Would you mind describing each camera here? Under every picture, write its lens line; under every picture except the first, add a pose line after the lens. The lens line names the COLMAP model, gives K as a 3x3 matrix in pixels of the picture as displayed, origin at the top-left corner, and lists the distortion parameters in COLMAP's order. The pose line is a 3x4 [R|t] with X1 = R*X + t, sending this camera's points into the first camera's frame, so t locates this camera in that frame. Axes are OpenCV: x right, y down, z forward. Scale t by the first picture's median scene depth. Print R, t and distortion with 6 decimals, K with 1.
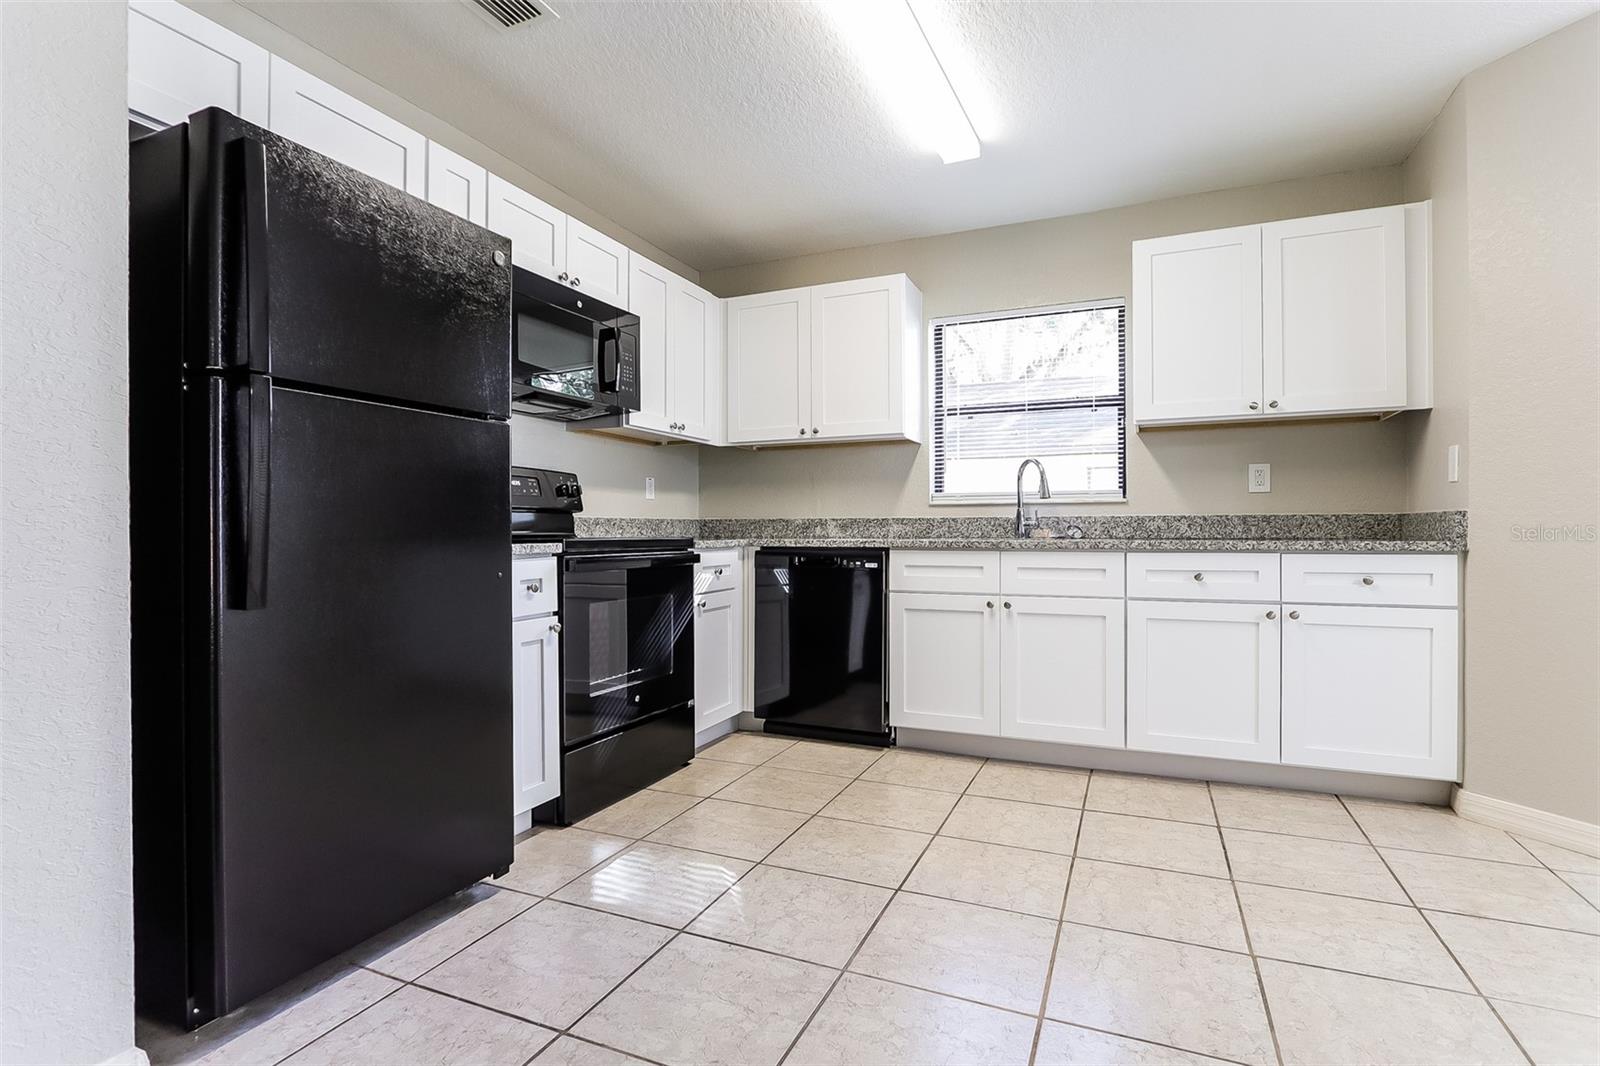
lens RADIAL K [[766.9, 0, 800.0], [0, 766.9, 533.0], [0, 0, 1]] dist [-0.007712, -0.000410]
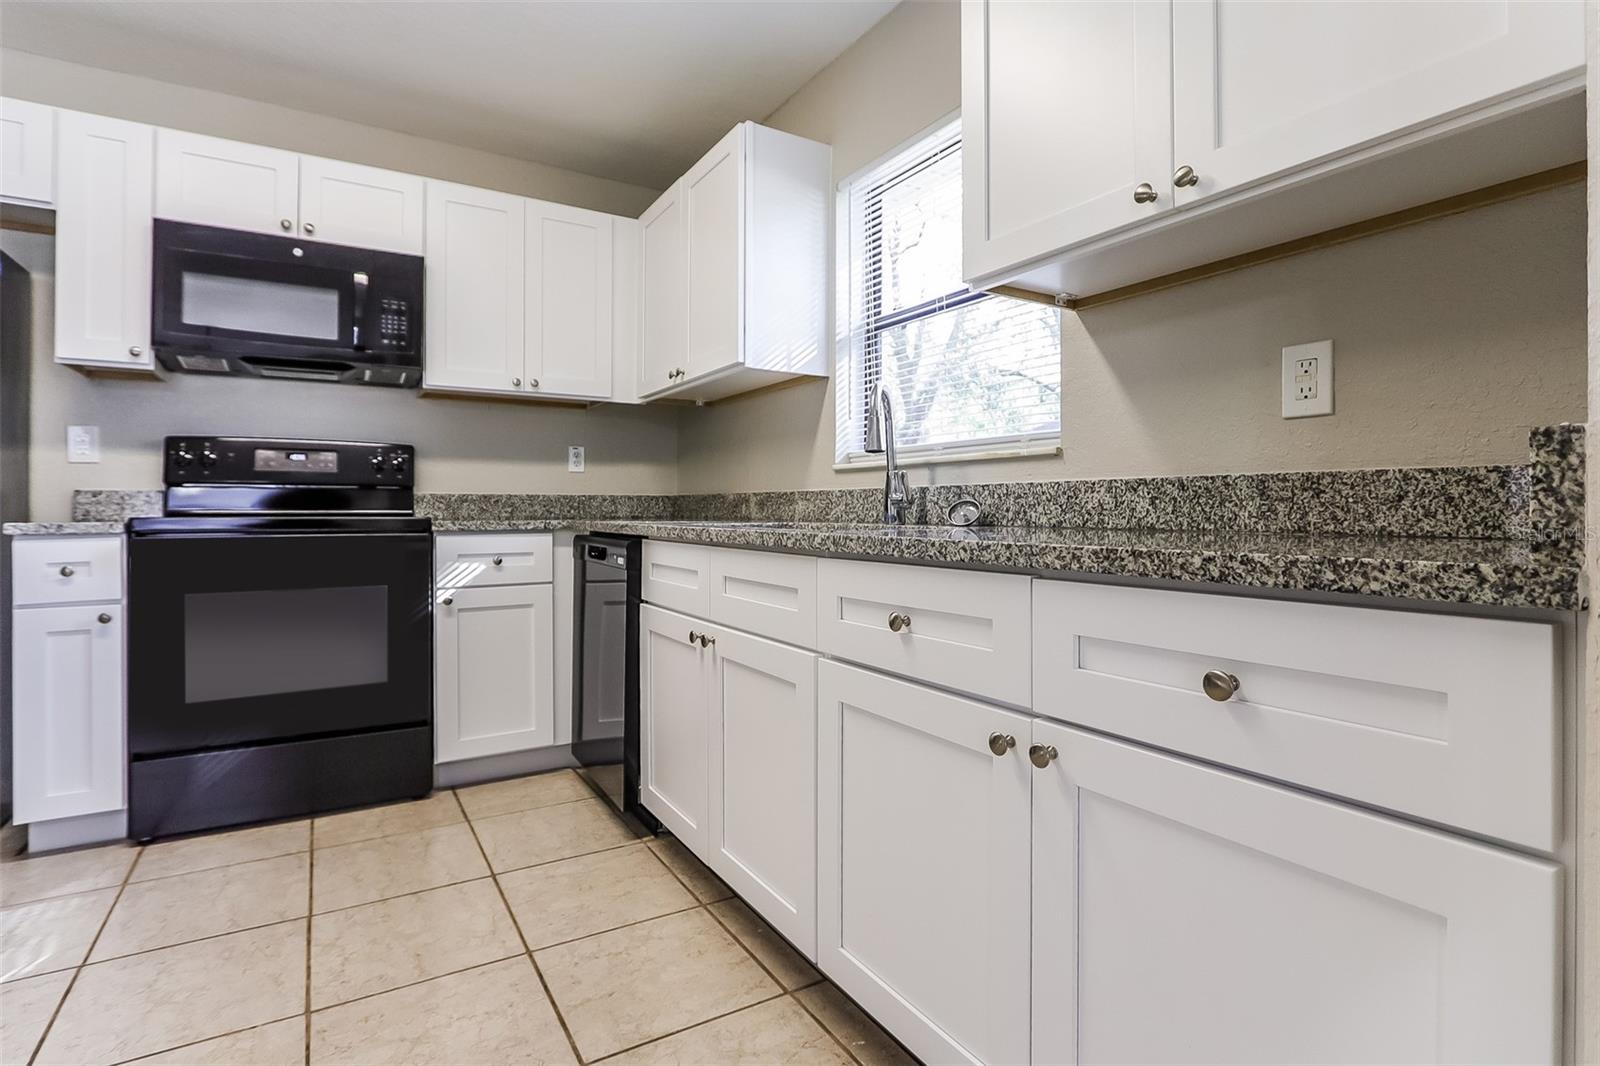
lens RADIAL K [[790.5, 0, 795.5], [0, 790.5, 509.1], [0, 0, 1]] dist [-0.000496, -0.000148]
pose [[0.819213, 0.002769, -0.573483, 0.618923], [-0.004698, 0.999987, -0.001883, -0.003139], [0.573471, 0.004236, 0.819215, 0.516183]]
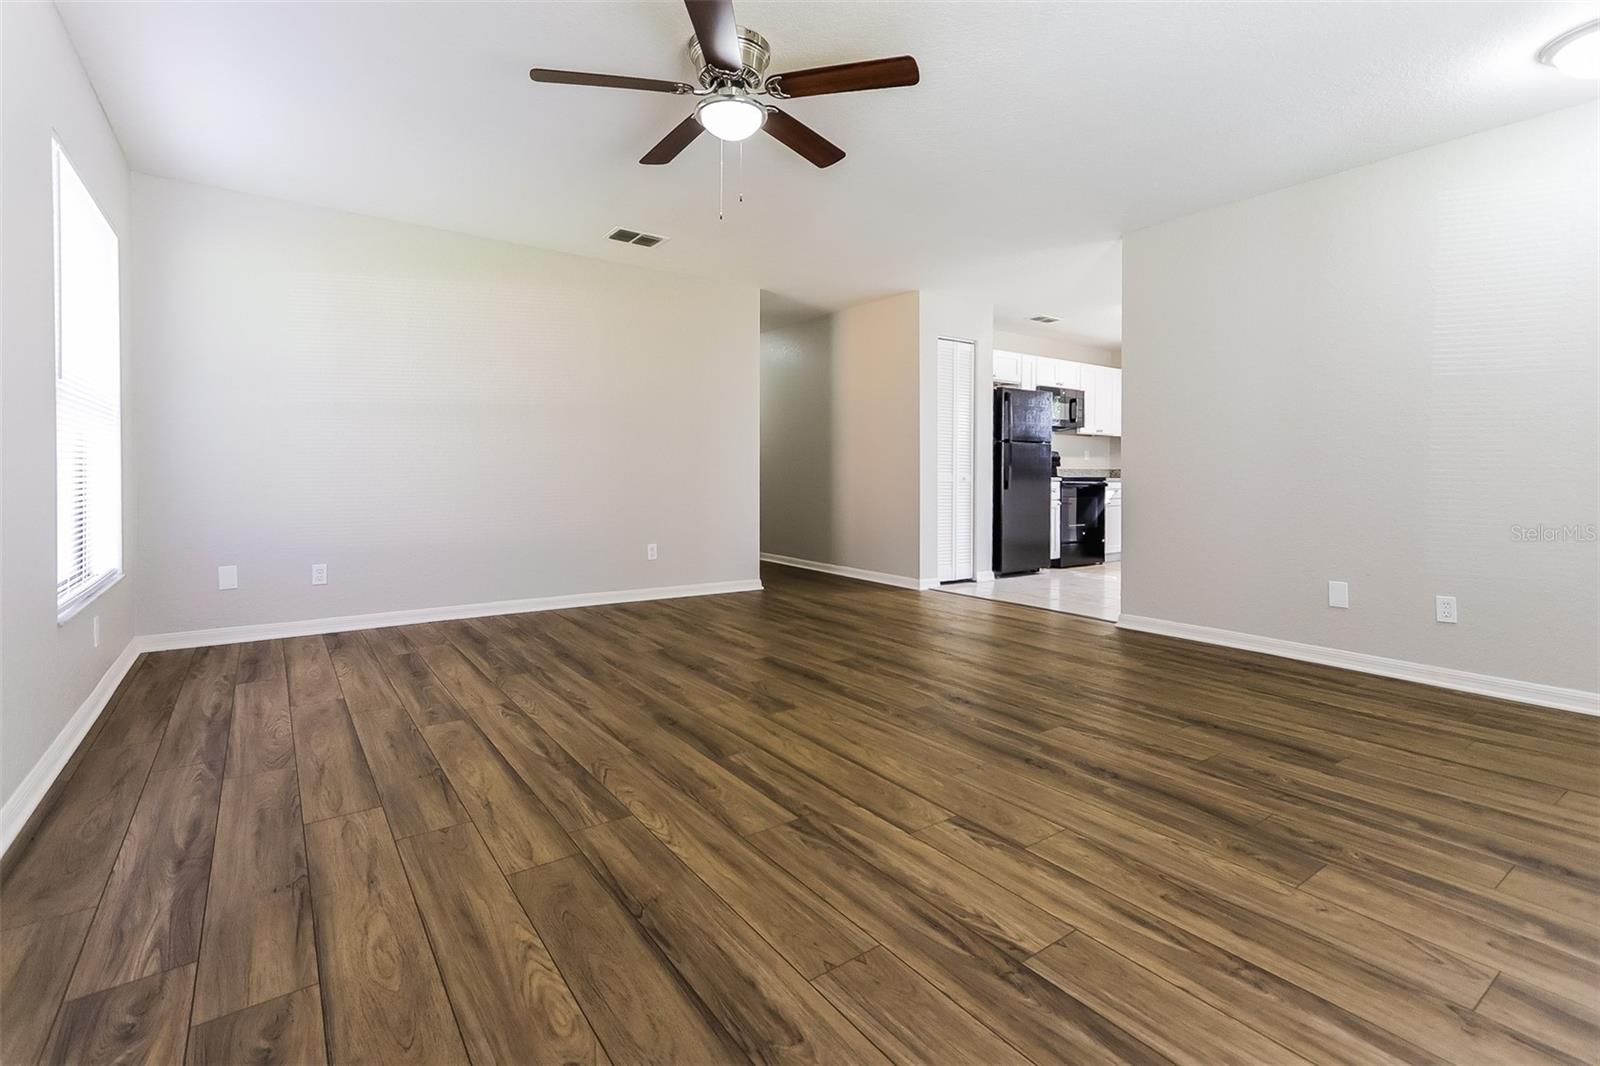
lens RADIAL K [[745.7, 0, 800.8], [0, 745.7, 500.2], [0, 0, 1]] dist [0.016577, -0.000080]
pose [[0.861067, 0.024461, -0.507903, 0.248002], [-0.007840, 0.999362, 0.034838, 0.004707], [0.508431, -0.026016, 0.860709, -1.620993]]
